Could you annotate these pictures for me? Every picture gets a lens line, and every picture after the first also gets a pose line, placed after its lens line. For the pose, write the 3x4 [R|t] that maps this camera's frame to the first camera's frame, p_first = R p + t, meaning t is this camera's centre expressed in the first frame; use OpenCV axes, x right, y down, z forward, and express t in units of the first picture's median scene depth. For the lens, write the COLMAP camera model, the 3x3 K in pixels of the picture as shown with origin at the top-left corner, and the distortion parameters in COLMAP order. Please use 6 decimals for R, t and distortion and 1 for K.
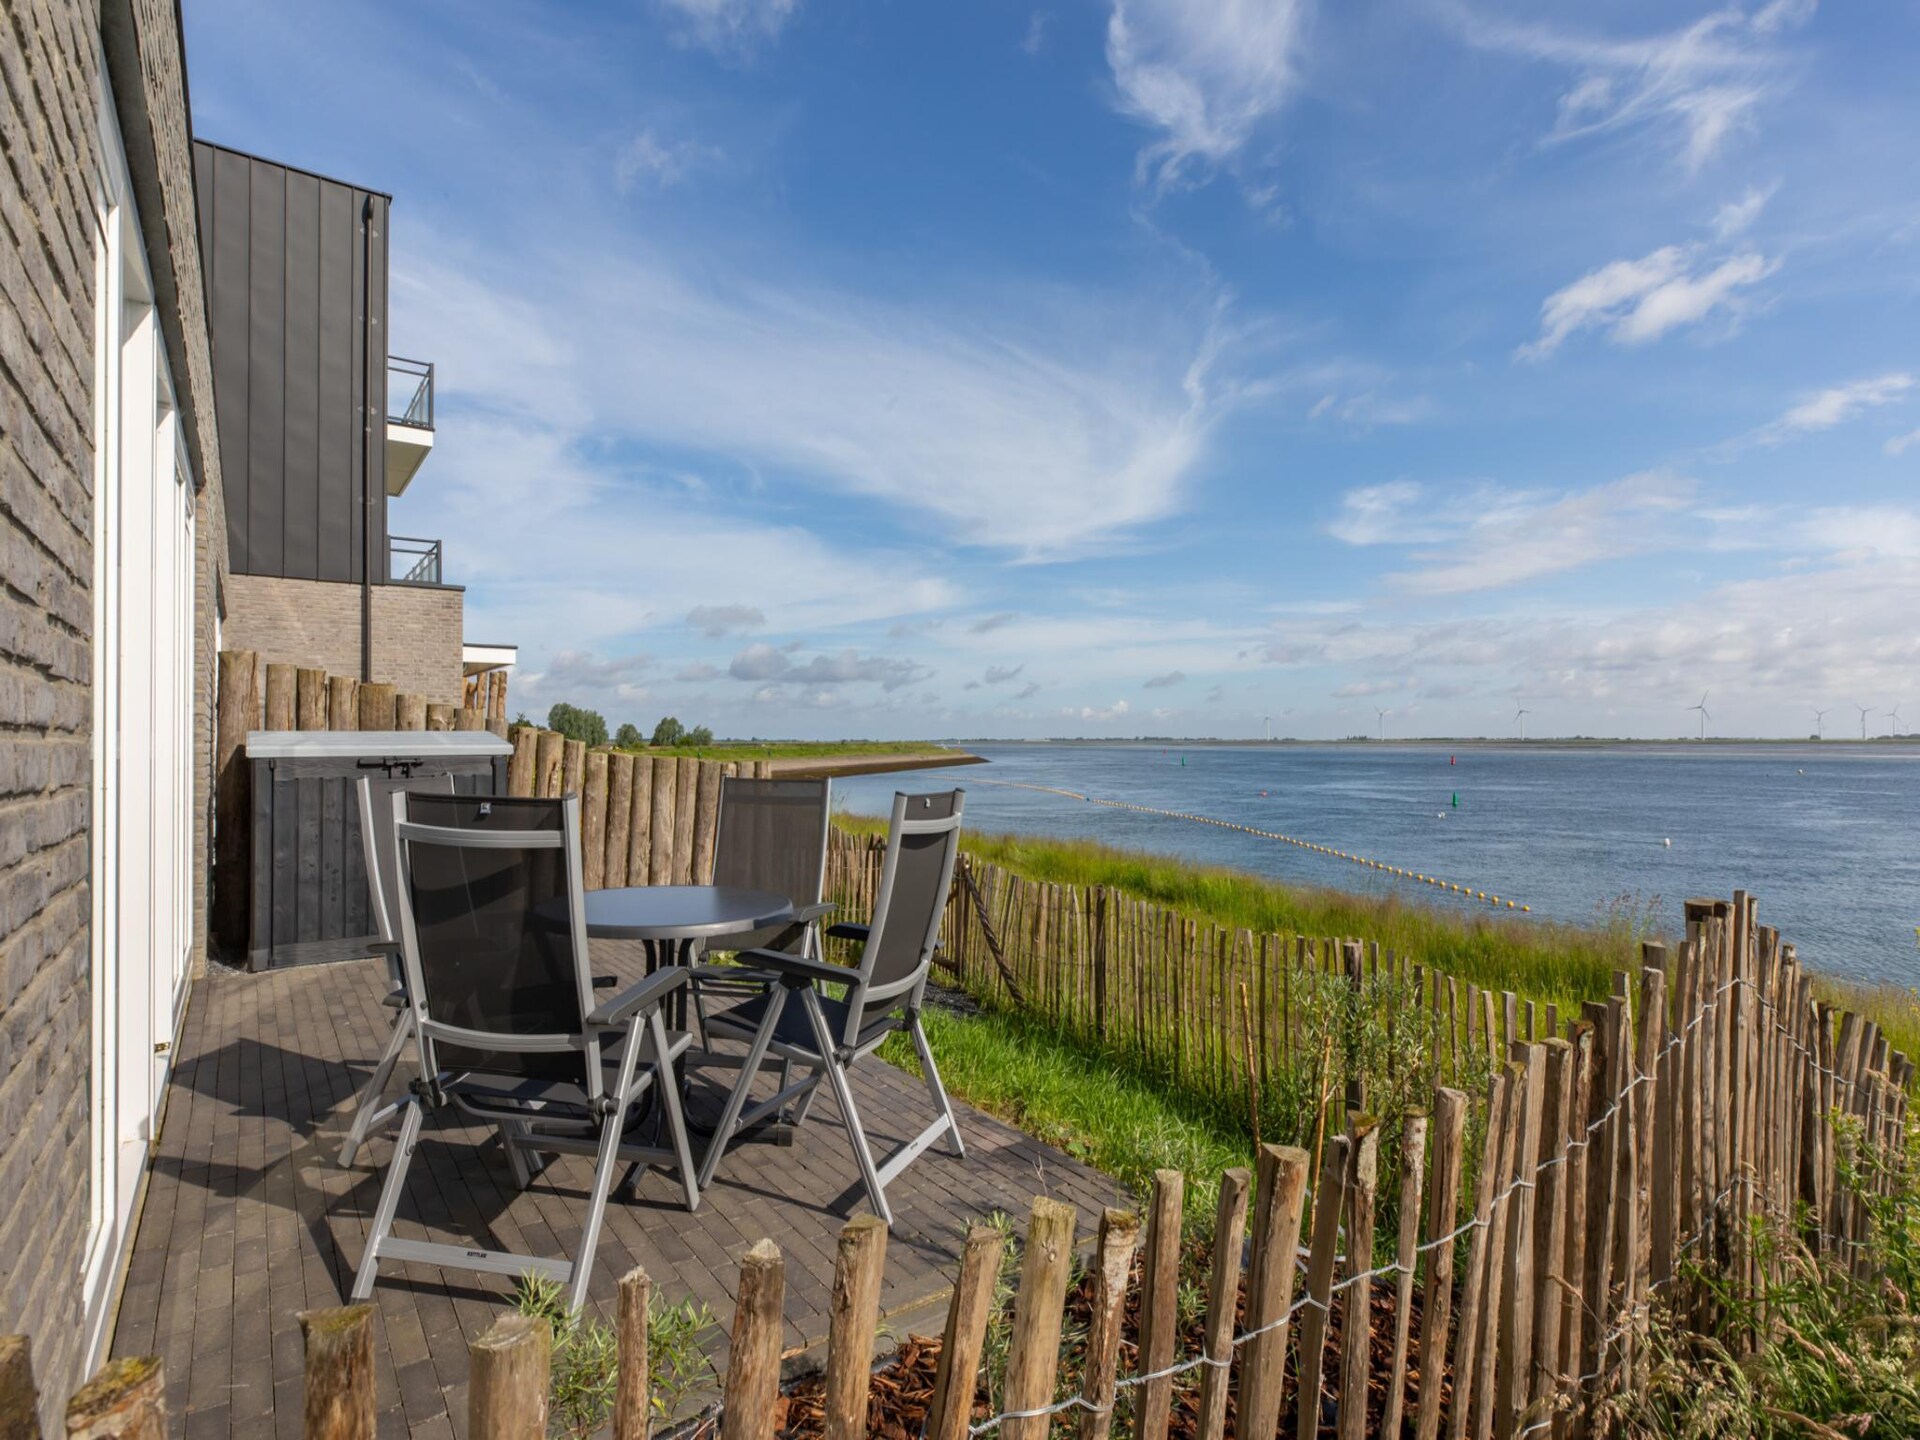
lens RADIAL K [[984.6, 0, 974.9], [0, 984.6, 736.1], [0, 0, 1]] dist [-0.000554, 0.001223]
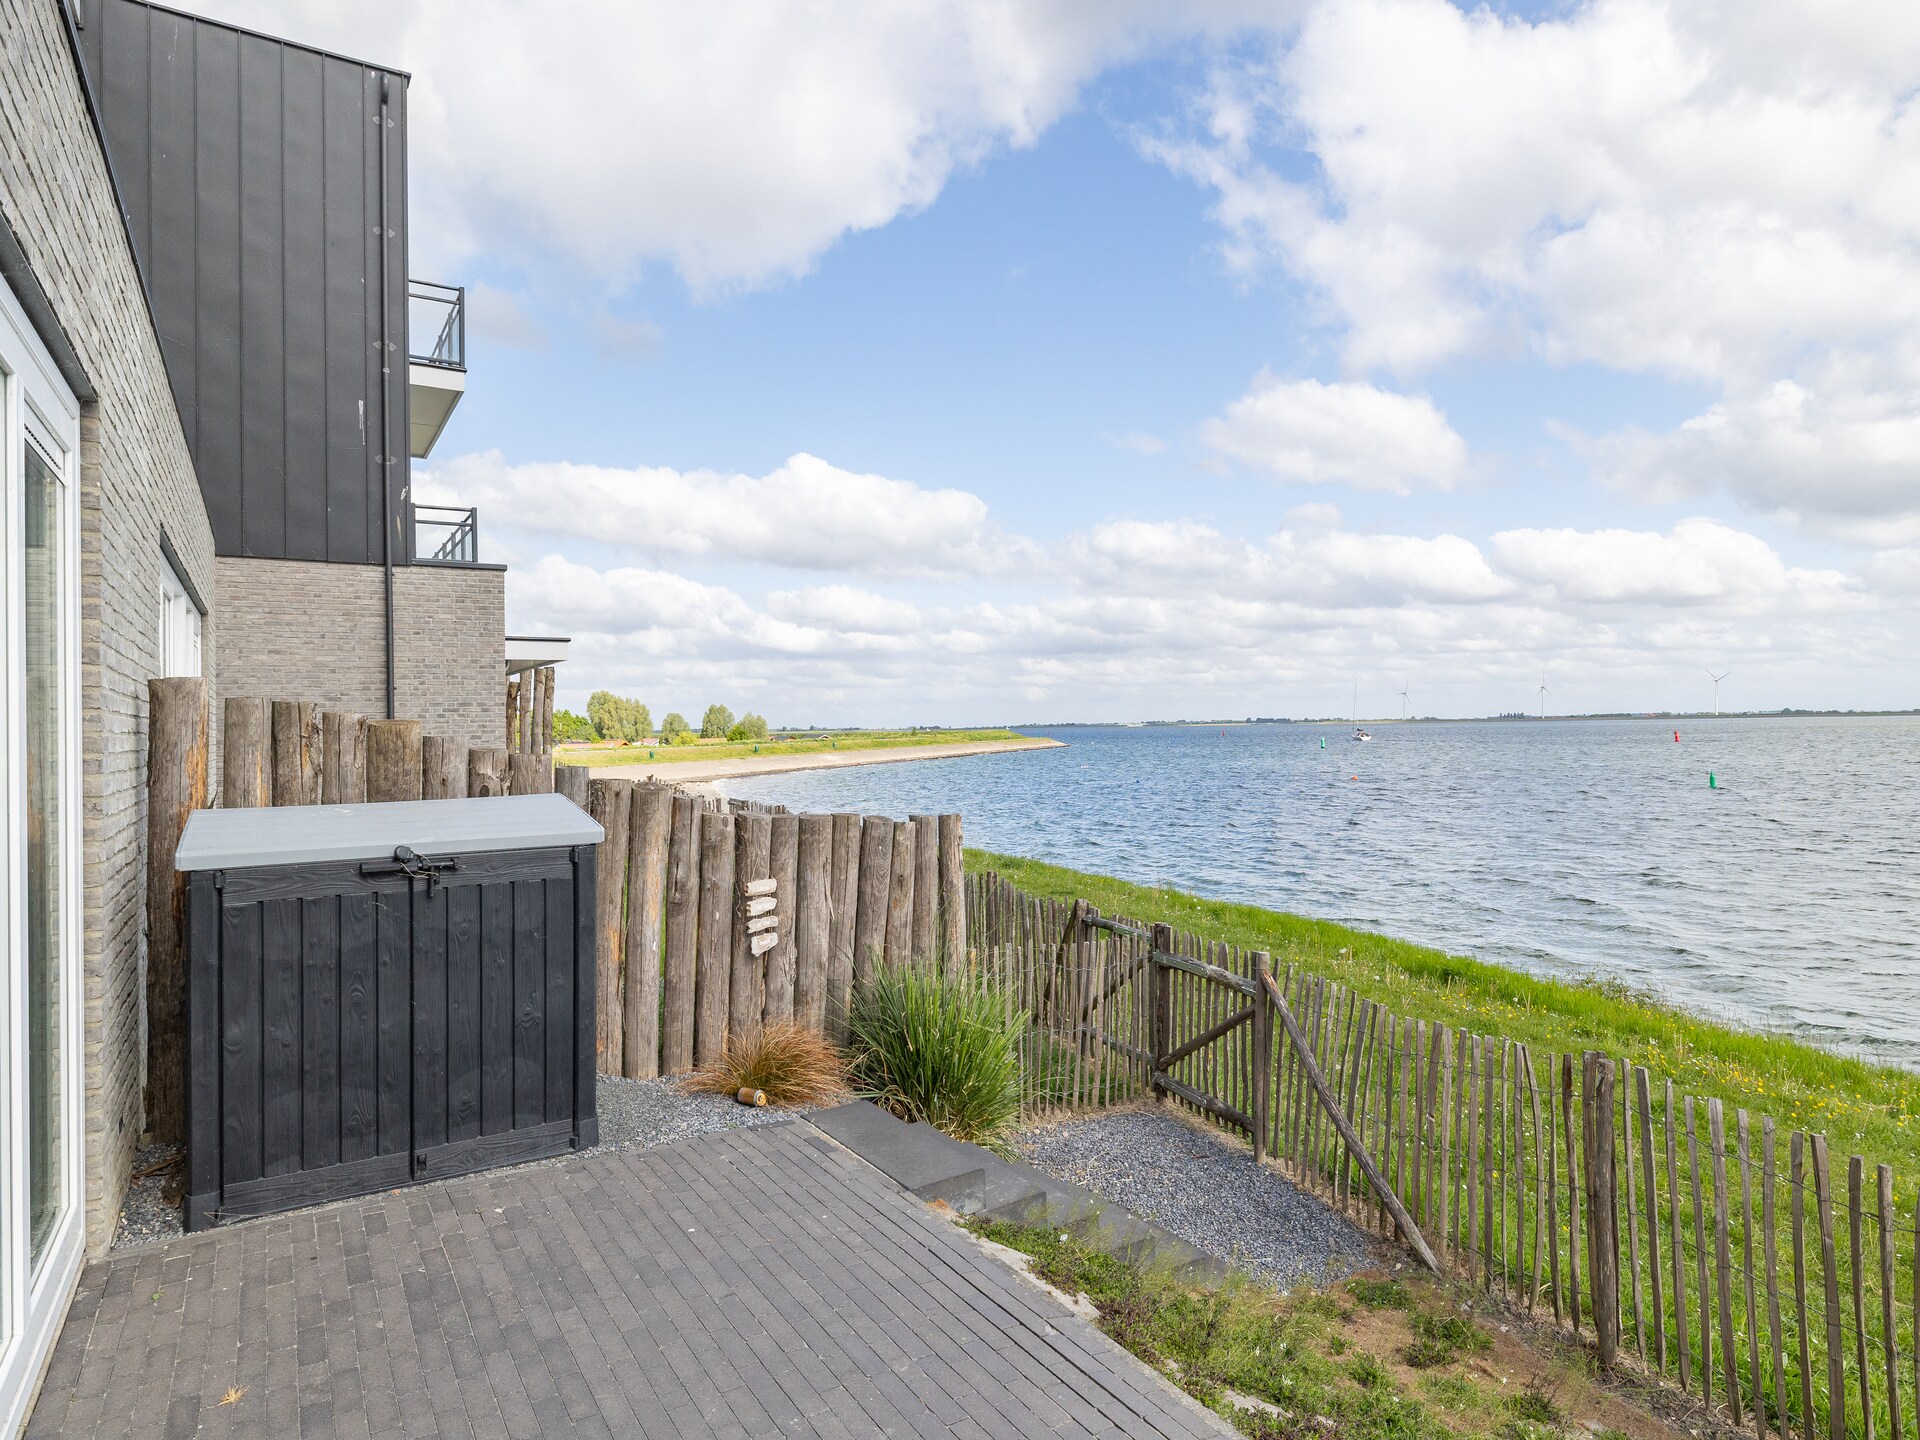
lens RADIAL K [[1108.0, 0, 963.8], [0, 1108.0, 710.3], [0, 0, 1]] dist [0.005096, 0.002930]
pose [[0.996628, -0.016710, -0.080333, -0.160692], [0.016079, 0.999835, -0.008492, -0.042721], [0.080462, 0.007171, 0.996732, 0.277620]]
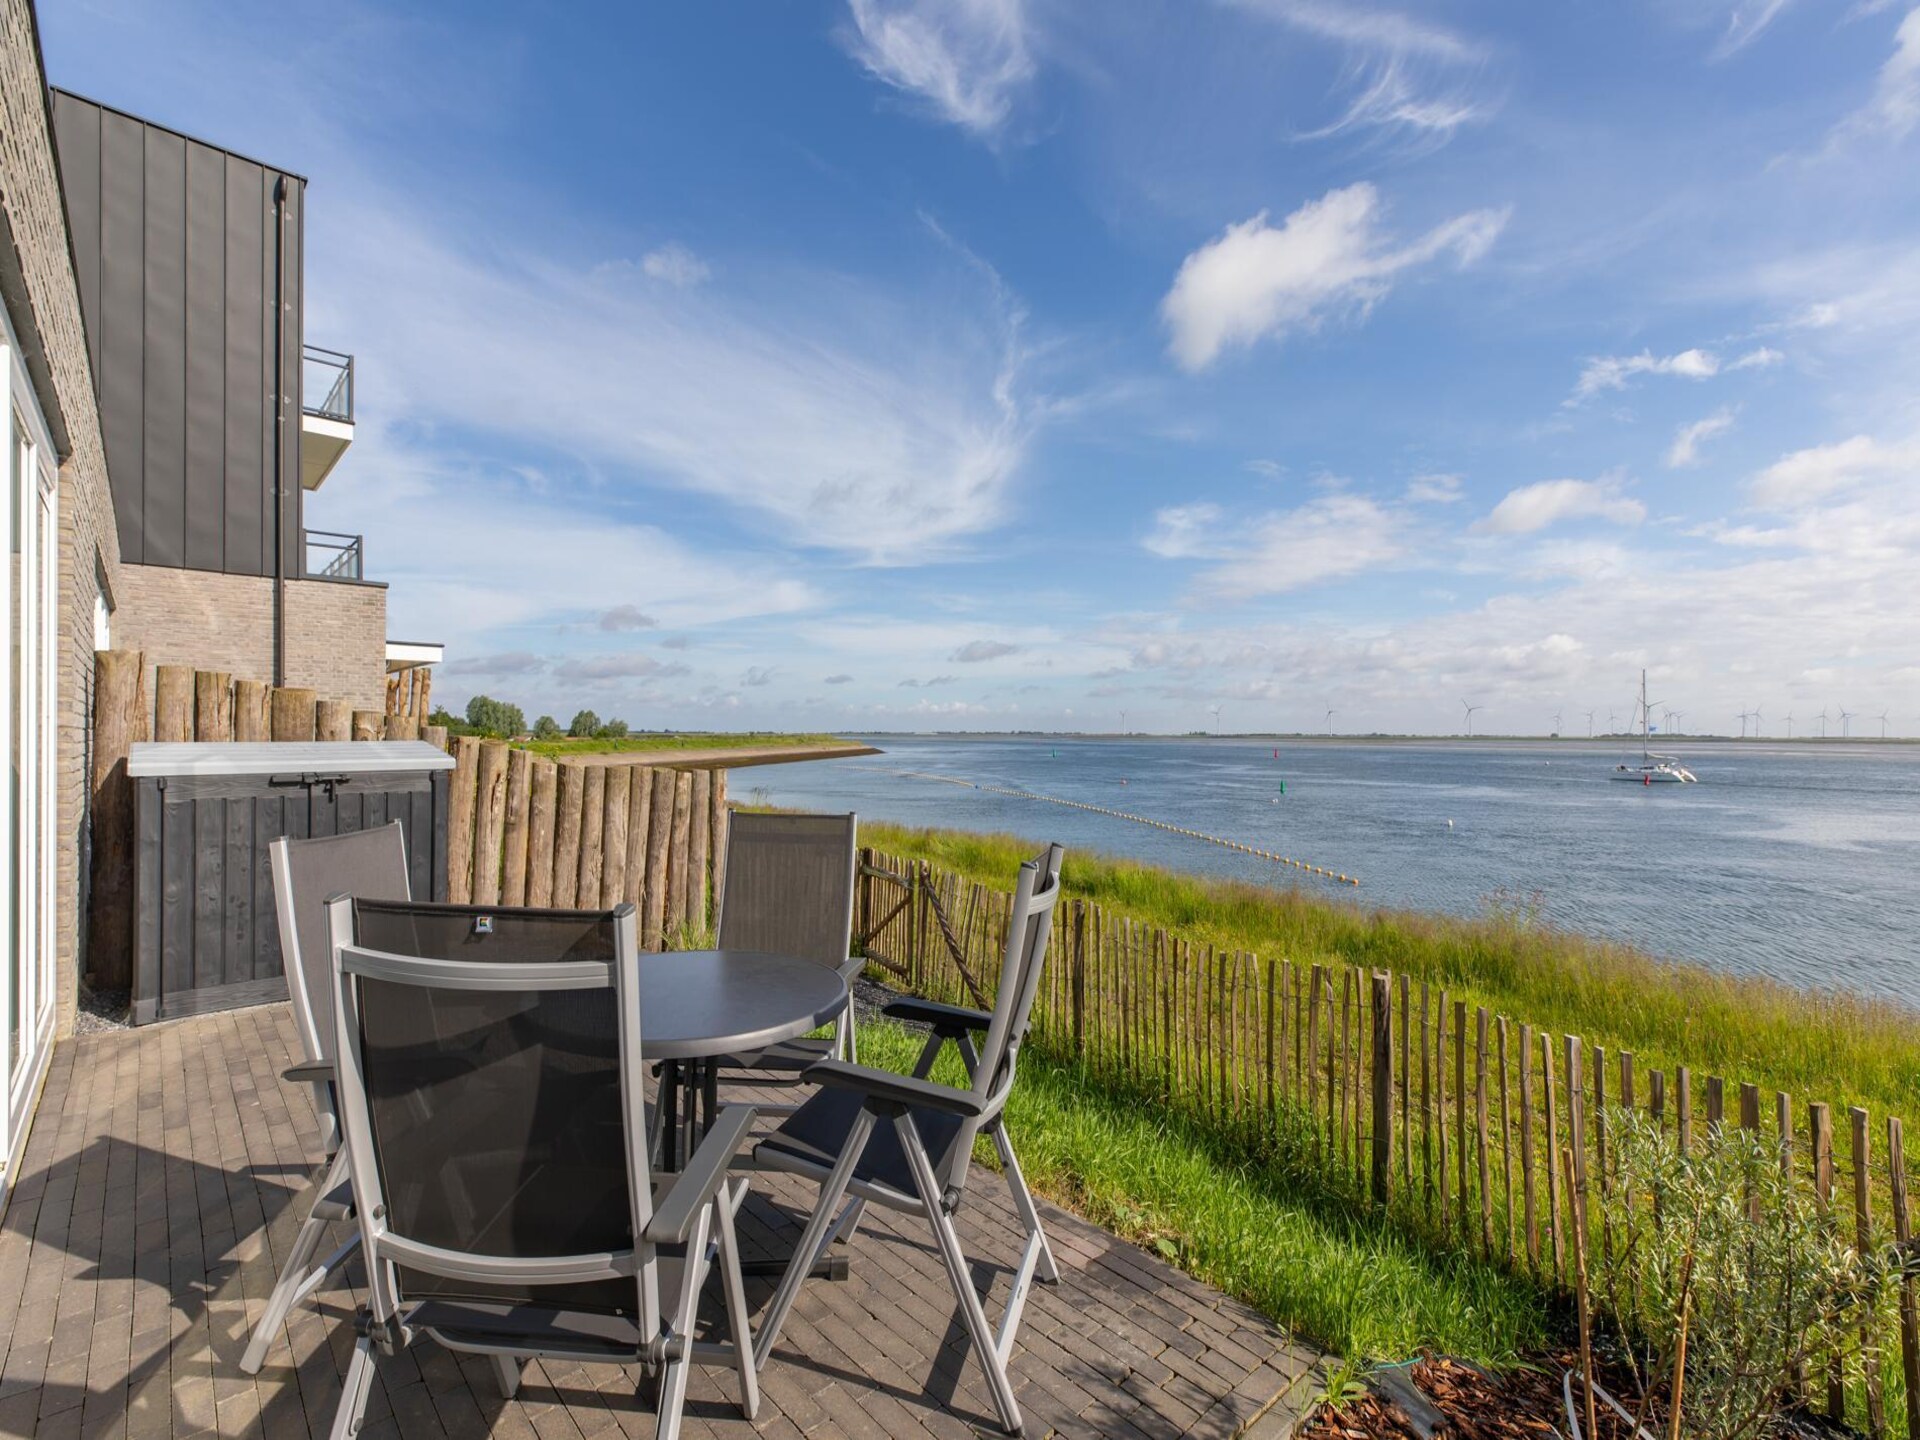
lens RADIAL K [[868.2, 0, 971.5], [0, 868.2, 737.0], [0, 0, 1]] dist [0.003921, 0.000372]
pose [[0.992938, 0.006232, 0.118467, -0.074370], [-0.007305, 0.999936, 0.008624, -0.018150], [-0.118405, -0.009429, 0.992921, 0.117865]]
